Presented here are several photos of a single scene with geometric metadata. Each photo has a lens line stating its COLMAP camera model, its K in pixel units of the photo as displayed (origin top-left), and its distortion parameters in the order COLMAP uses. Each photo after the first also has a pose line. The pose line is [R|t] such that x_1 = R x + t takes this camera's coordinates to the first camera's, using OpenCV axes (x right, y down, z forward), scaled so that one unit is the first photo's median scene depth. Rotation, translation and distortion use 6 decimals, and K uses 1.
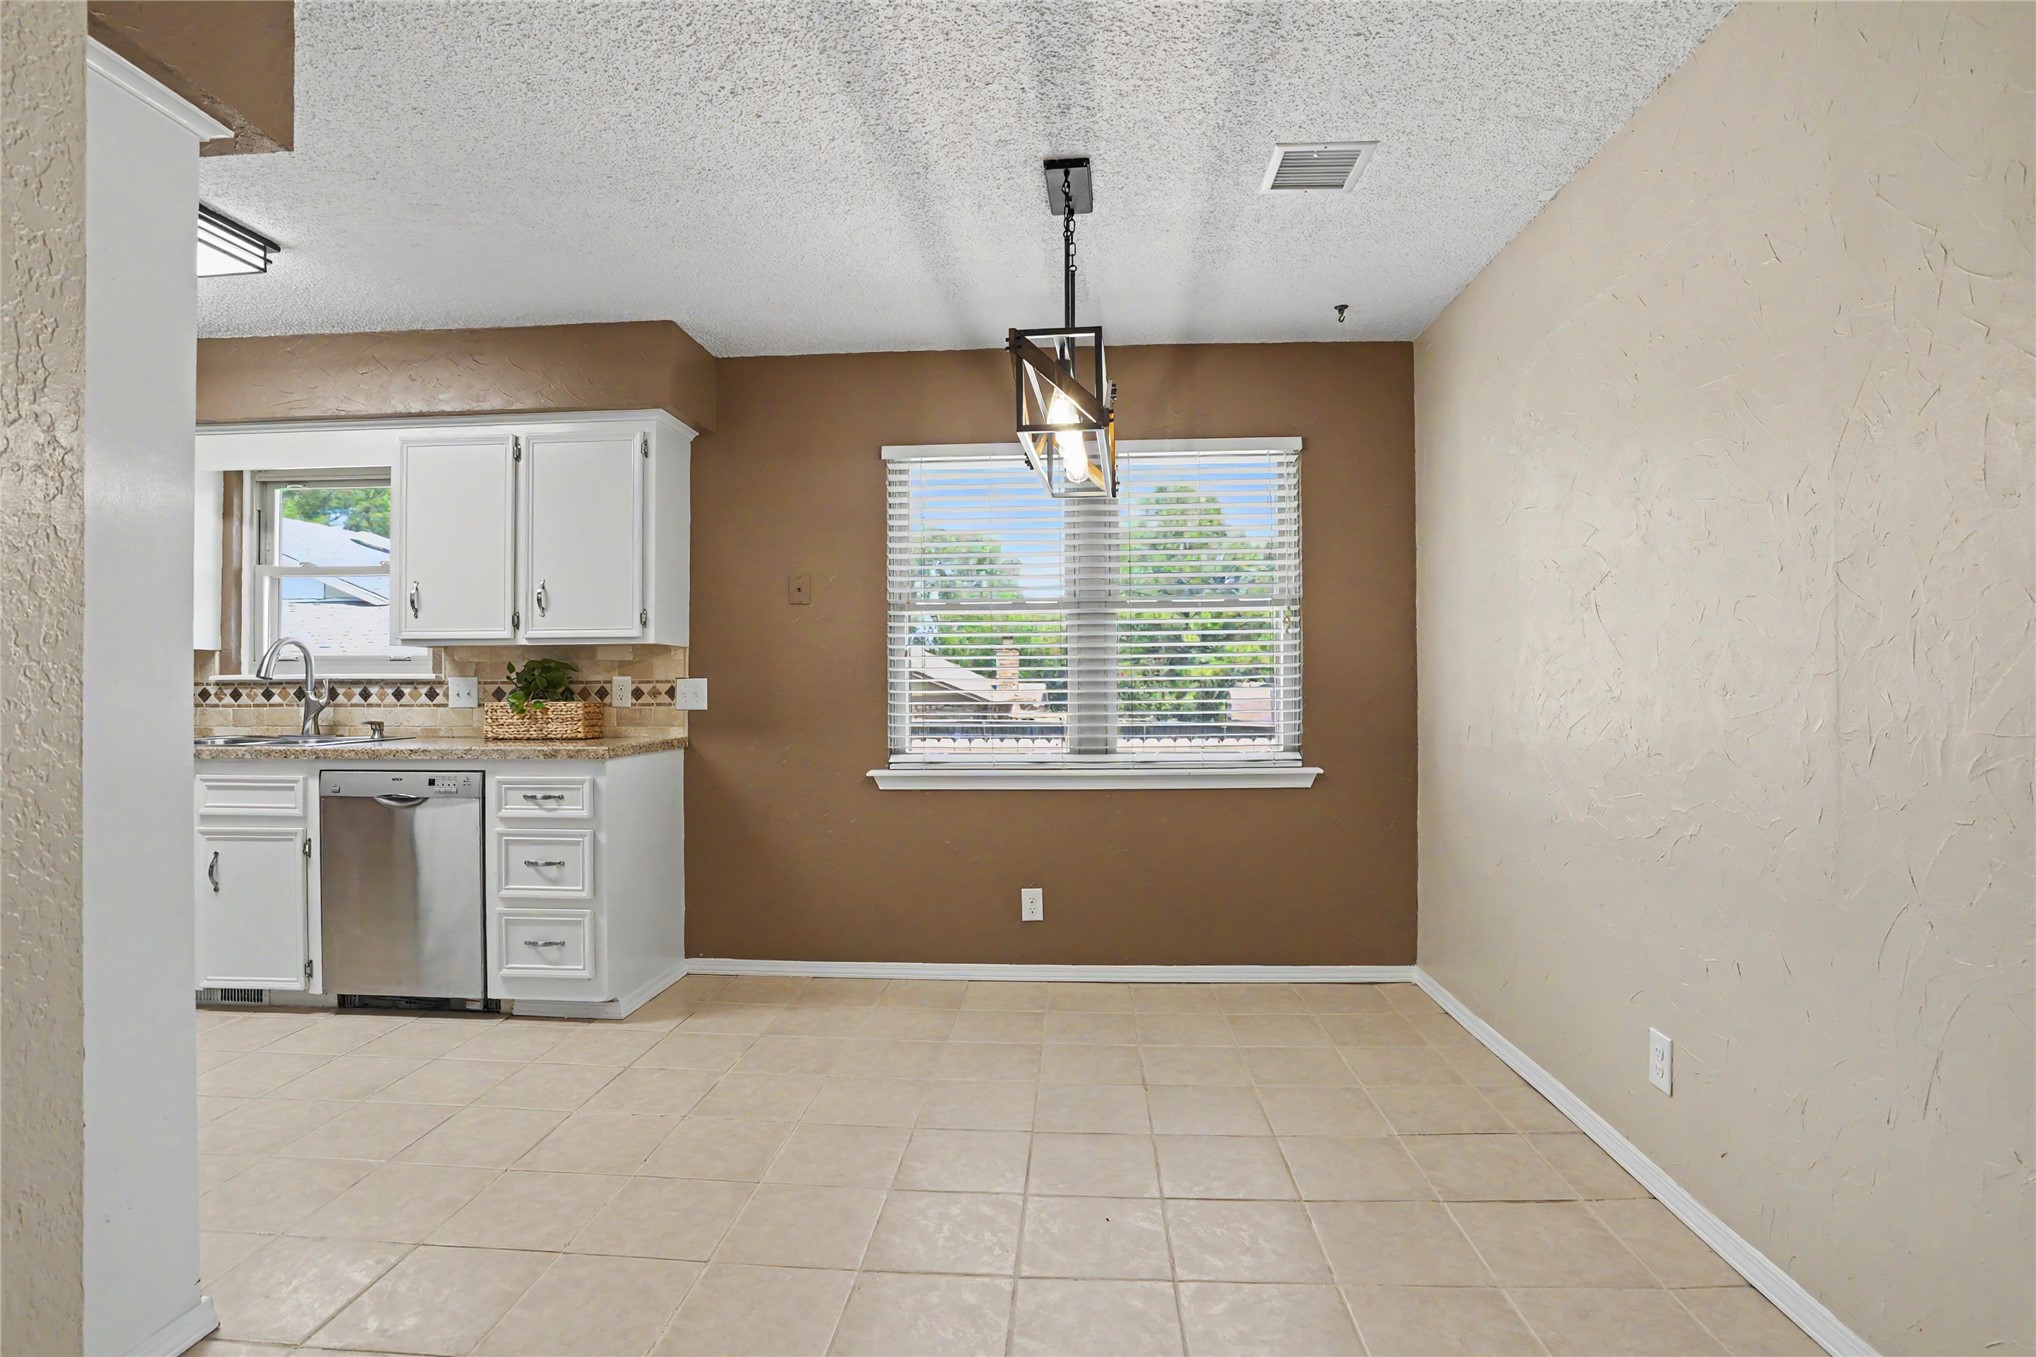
lens RADIAL K [[971.2, 0, 1014.0], [0, 971.2, 671.6], [0, 0, 1]] dist [-0.044836, 0.020669]
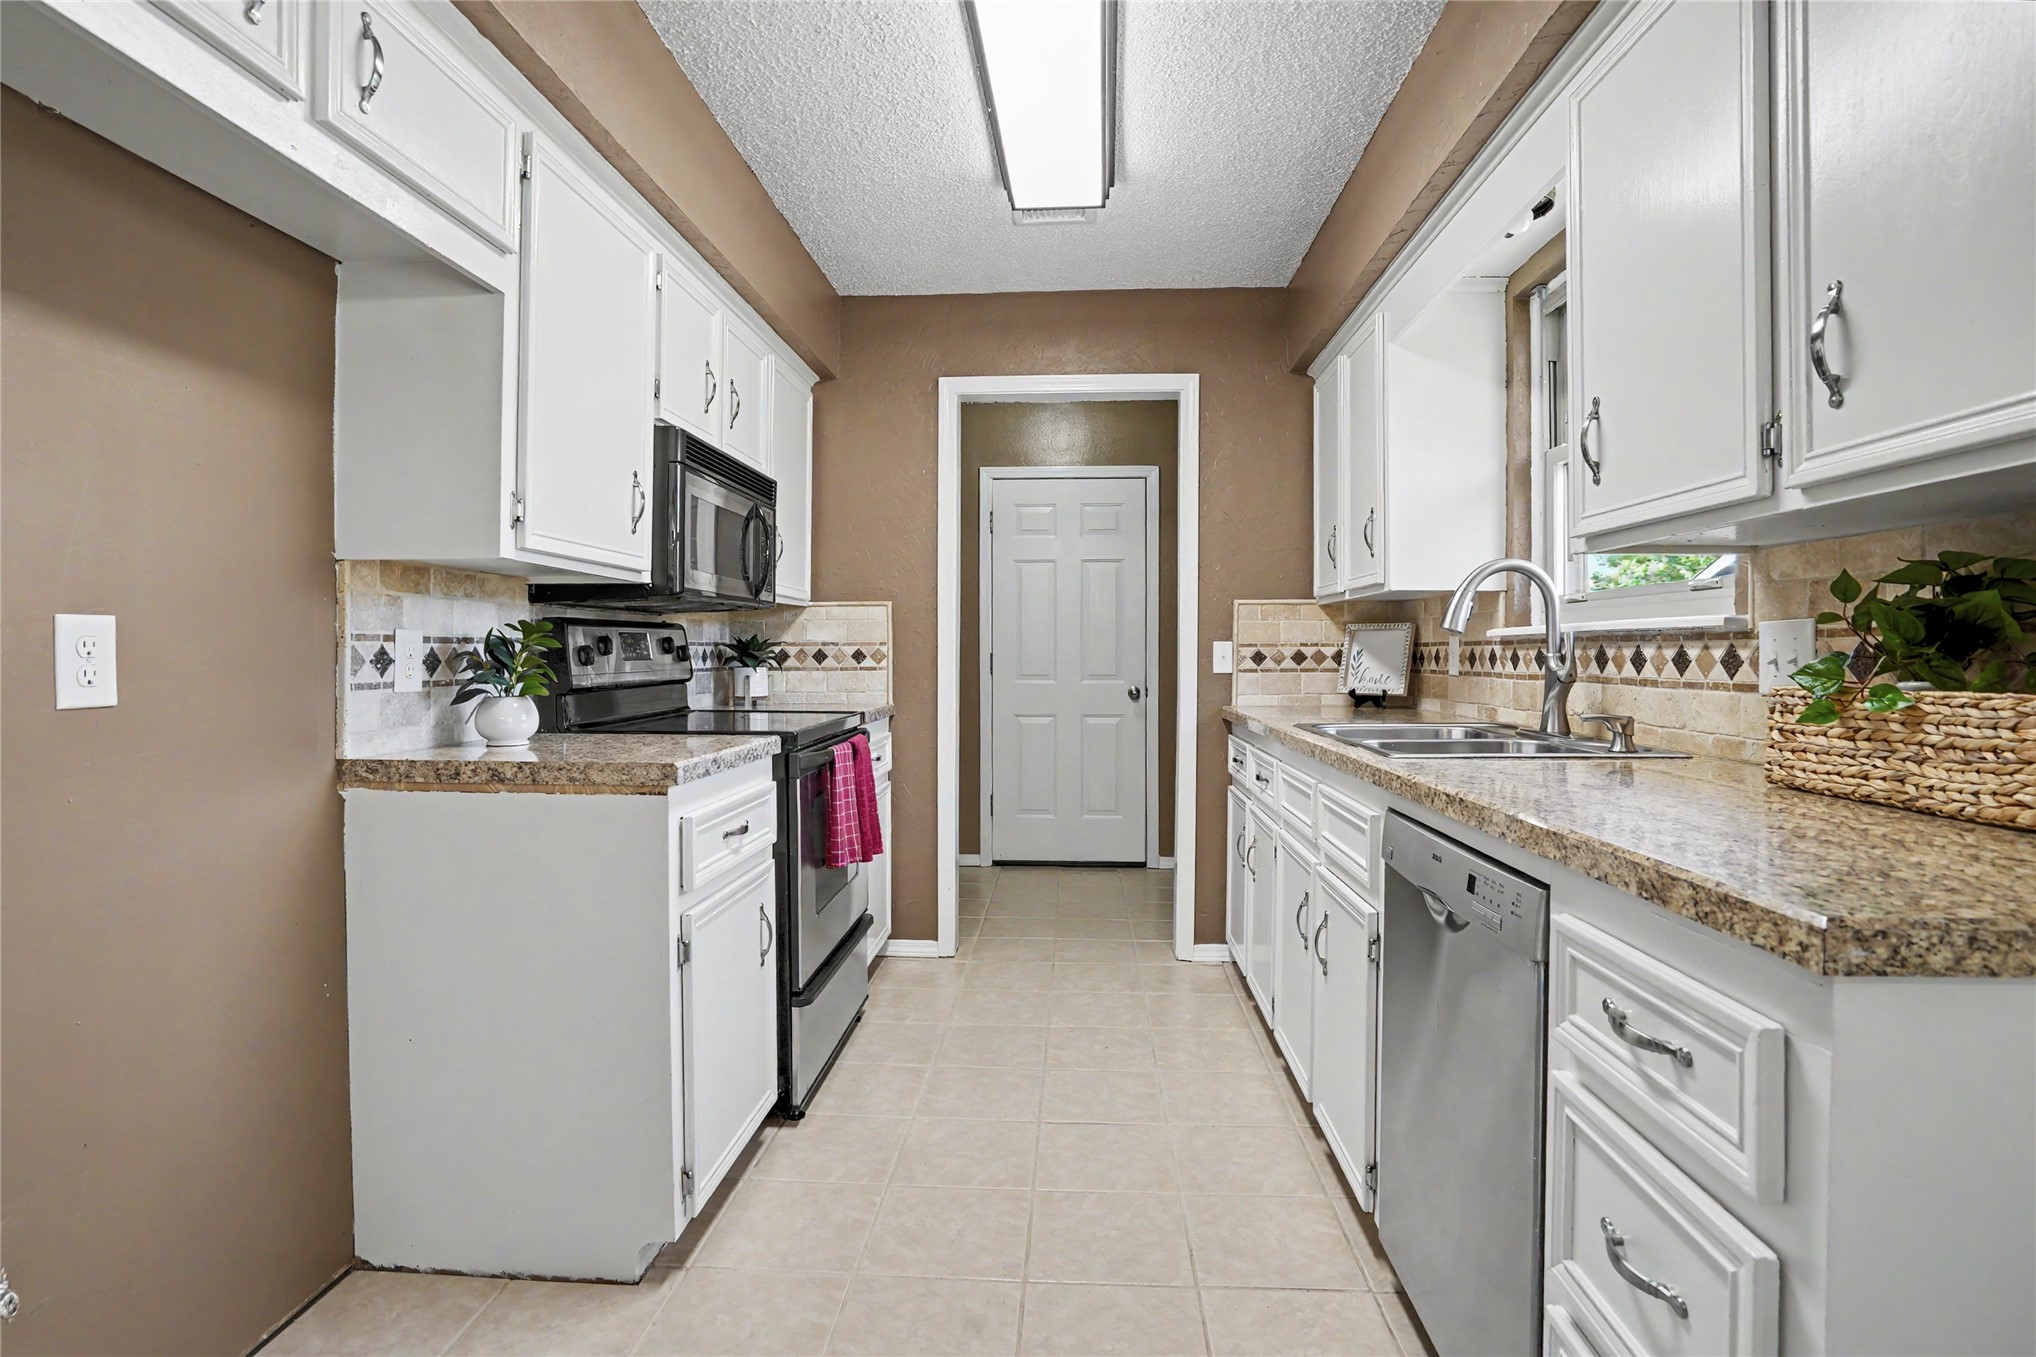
lens RADIAL K [[971.2, 0, 1014.4], [0, 971.2, 696.3], [0, 0, 1]] dist [-0.044836, 0.020669]
pose [[0.005512, 0.043092, -0.999056, -0.177589], [0.033184, 0.998513, 0.043251, 0.010122], [0.999434, -0.033391, 0.004074, 0.679576]]
